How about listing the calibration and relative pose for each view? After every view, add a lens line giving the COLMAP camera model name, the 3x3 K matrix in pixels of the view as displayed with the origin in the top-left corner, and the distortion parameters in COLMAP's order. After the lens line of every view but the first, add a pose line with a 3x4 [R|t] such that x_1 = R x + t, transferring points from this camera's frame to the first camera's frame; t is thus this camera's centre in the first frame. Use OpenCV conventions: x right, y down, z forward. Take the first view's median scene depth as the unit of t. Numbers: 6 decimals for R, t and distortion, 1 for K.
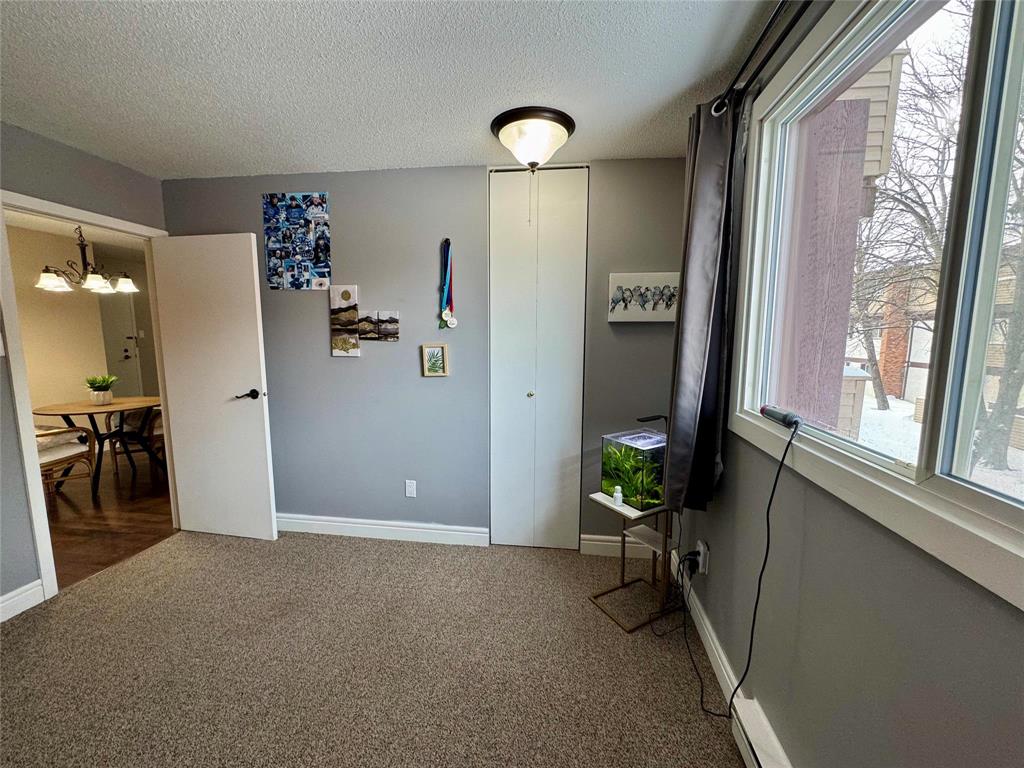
lens RADIAL K [[408.5, 0, 514.4], [0, 408.5, 384.2], [0, 0, 1]] dist [-0.002585, 0.000144]
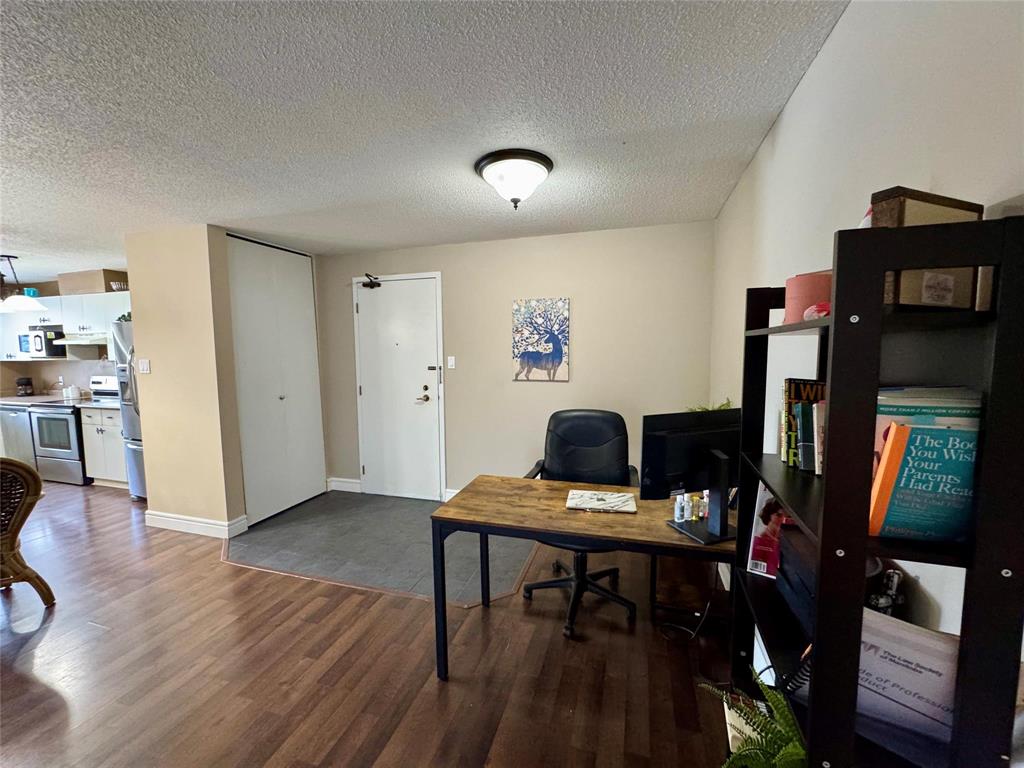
lens RADIAL K [[408.5, 0, 514.4], [0, 408.5, 384.2], [0, 0, 1]] dist [-0.002585, 0.000144]
pose [[-0.160677, 0.076665, -0.984025, -0.421407], [-0.117937, 0.988345, 0.096259, -0.205164], [0.979935, 0.131520, -0.149763, 1.518395]]
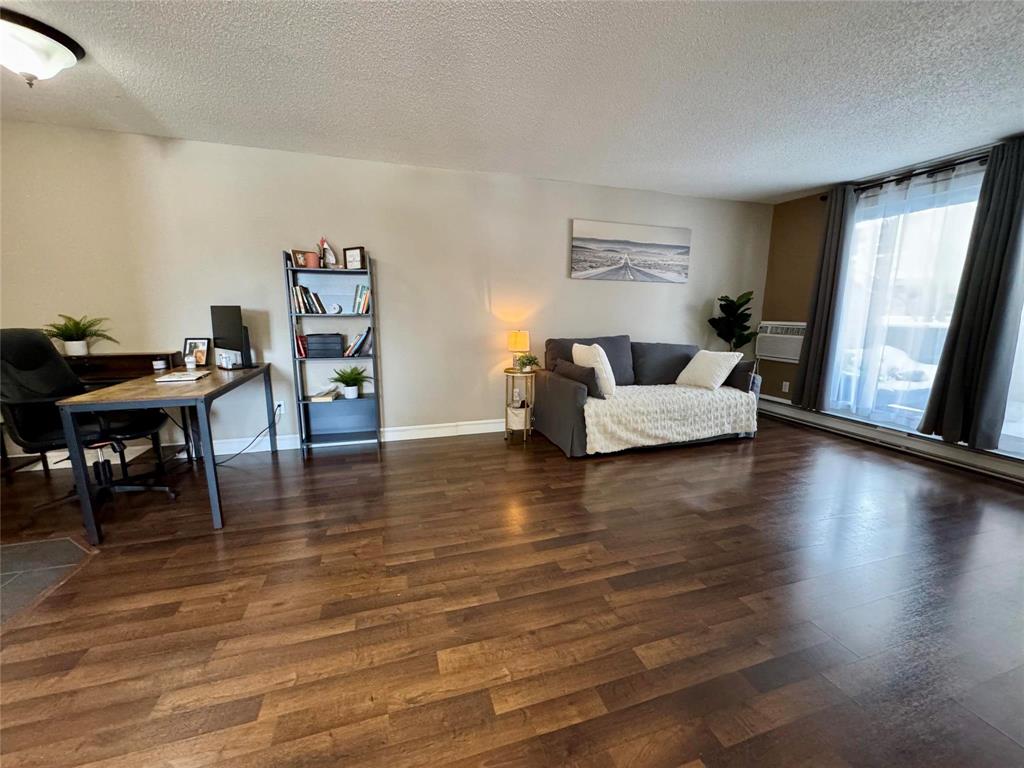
lens RADIAL K [[408.5, 0, 514.4], [0, 408.5, 384.2], [0, 0, 1]] dist [-0.002585, 0.000144]
pose [[0.904316, -0.077986, 0.419678, -0.638486], [0.055773, 0.996328, 0.064962, -0.068547], [-0.423203, -0.035339, 0.905345, 0.879194]]
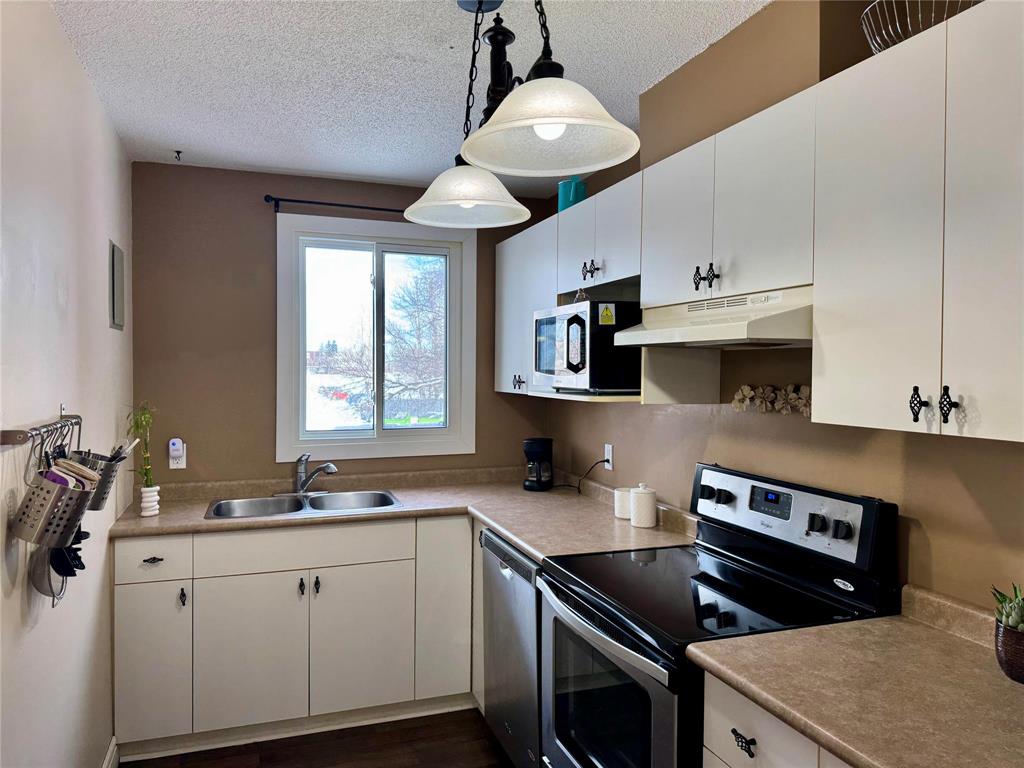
lens RADIAL K [[721.6, 0, 509.4], [0, 721.6, 381.5], [0, 0, 1]] dist [0.050604, -0.061192]
pose [[-0.887415, -0.002471, -0.460964, -0.935488], [-0.068418, 0.989616, 0.126410, -0.106840], [0.455865, 0.143716, -0.878369, 0.661117]]
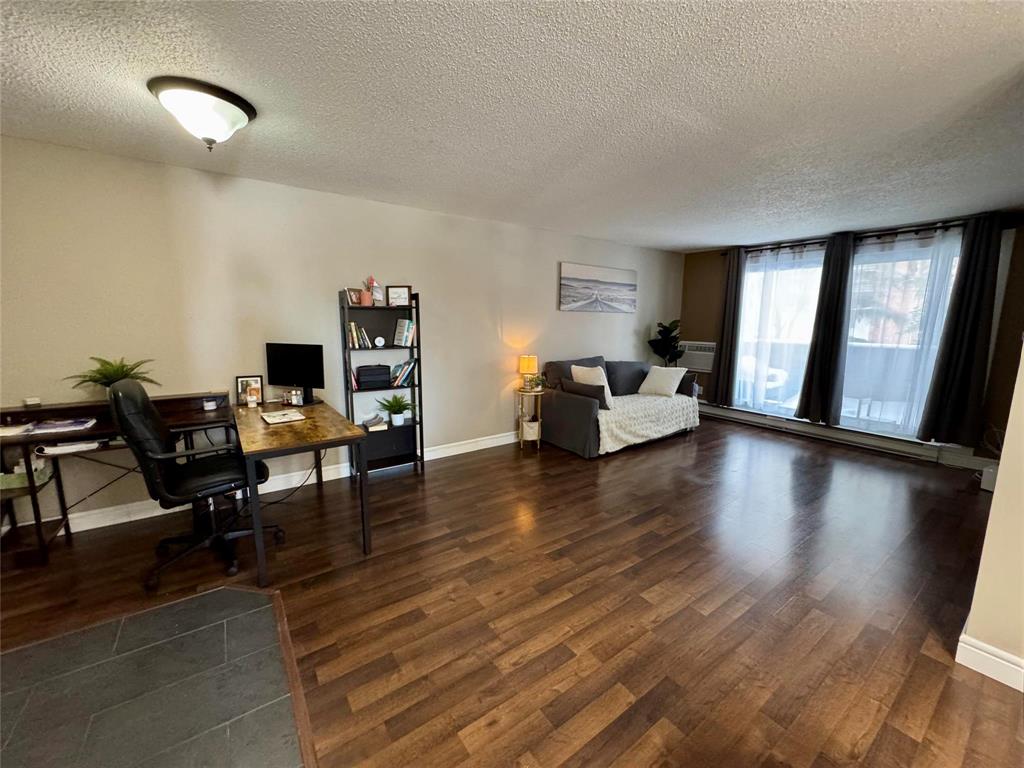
lens RADIAL K [[408.5, 0, 514.4], [0, 408.5, 384.2], [0, 0, 1]] dist [-0.002585, 0.000144]
pose [[0.727875, -0.111378, 0.676604, -0.946960], [0.086364, 0.993754, 0.070675, -0.123914], [-0.680249, 0.006992, 0.732947, 0.935403]]
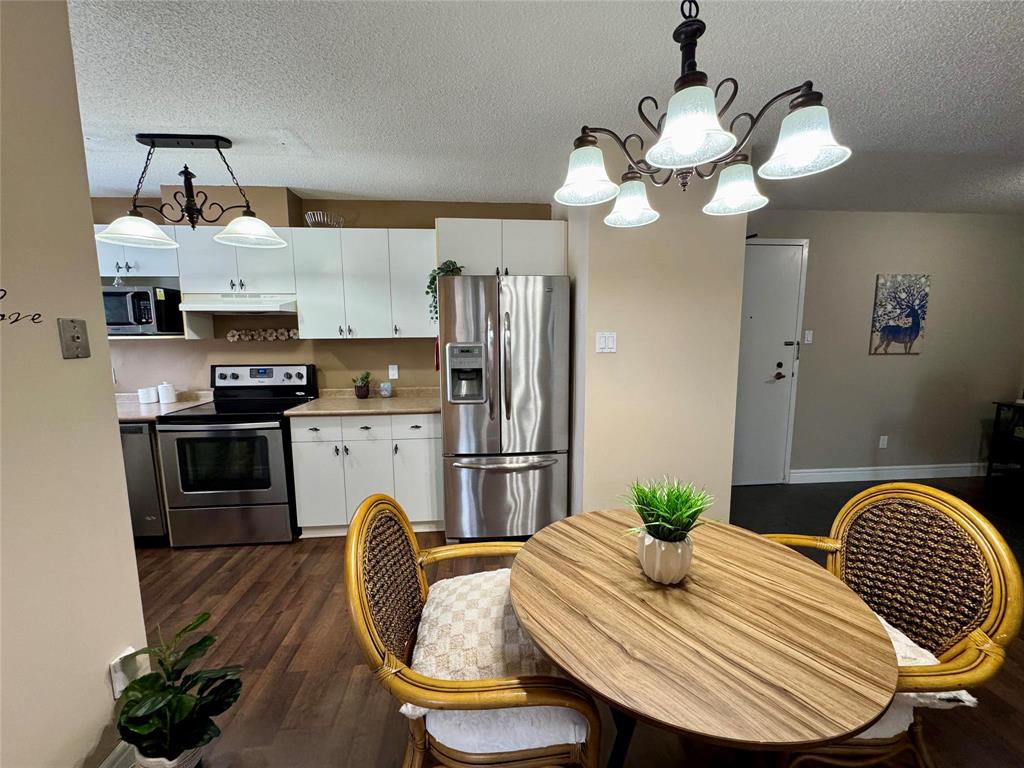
lens RADIAL K [[408.5, 0, 514.4], [0, 408.5, 384.2], [0, 0, 1]] dist [-0.002585, 0.000144]
pose [[0.218978, 0.114090, -0.969037, -0.562245], [-0.114482, 0.989285, 0.090603, -0.079022], [0.968990, 0.091097, 0.229693, 0.602718]]
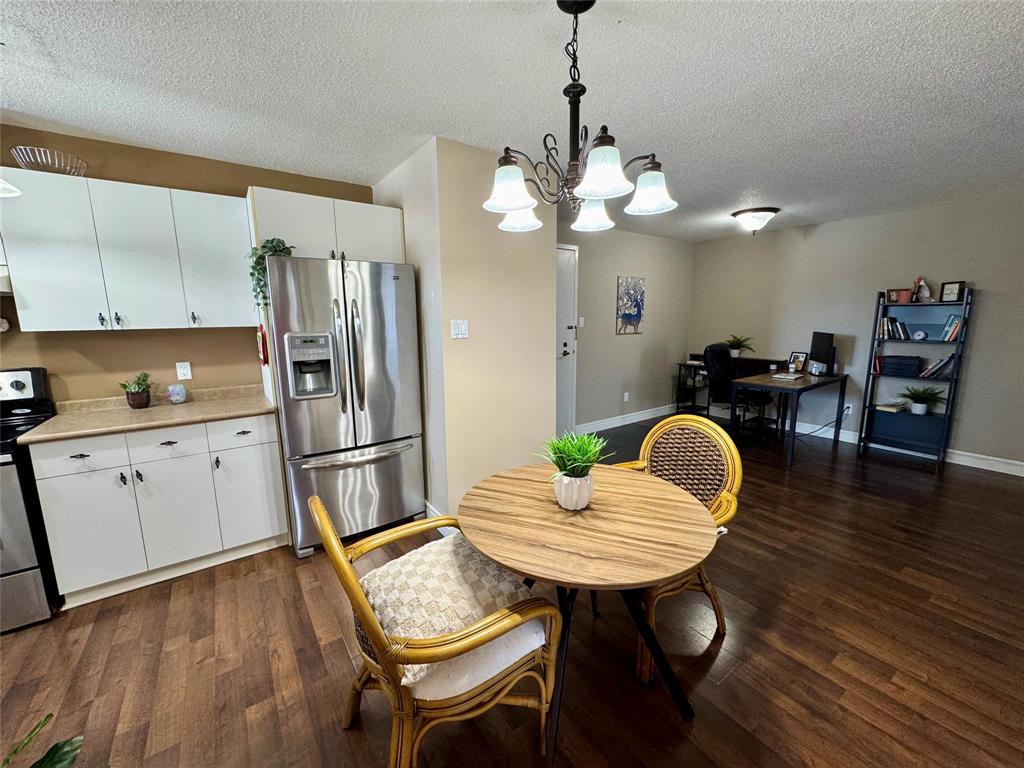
lens RADIAL K [[408.5, 0, 514.4], [0, 408.5, 384.2], [0, 0, 1]] dist [-0.002585, 0.000144]
pose [[0.688044, 0.104292, -0.718135, -0.575274], [-0.076216, 0.994531, 0.071409, -0.069115], [0.721655, 0.005601, 0.692230, 0.503939]]
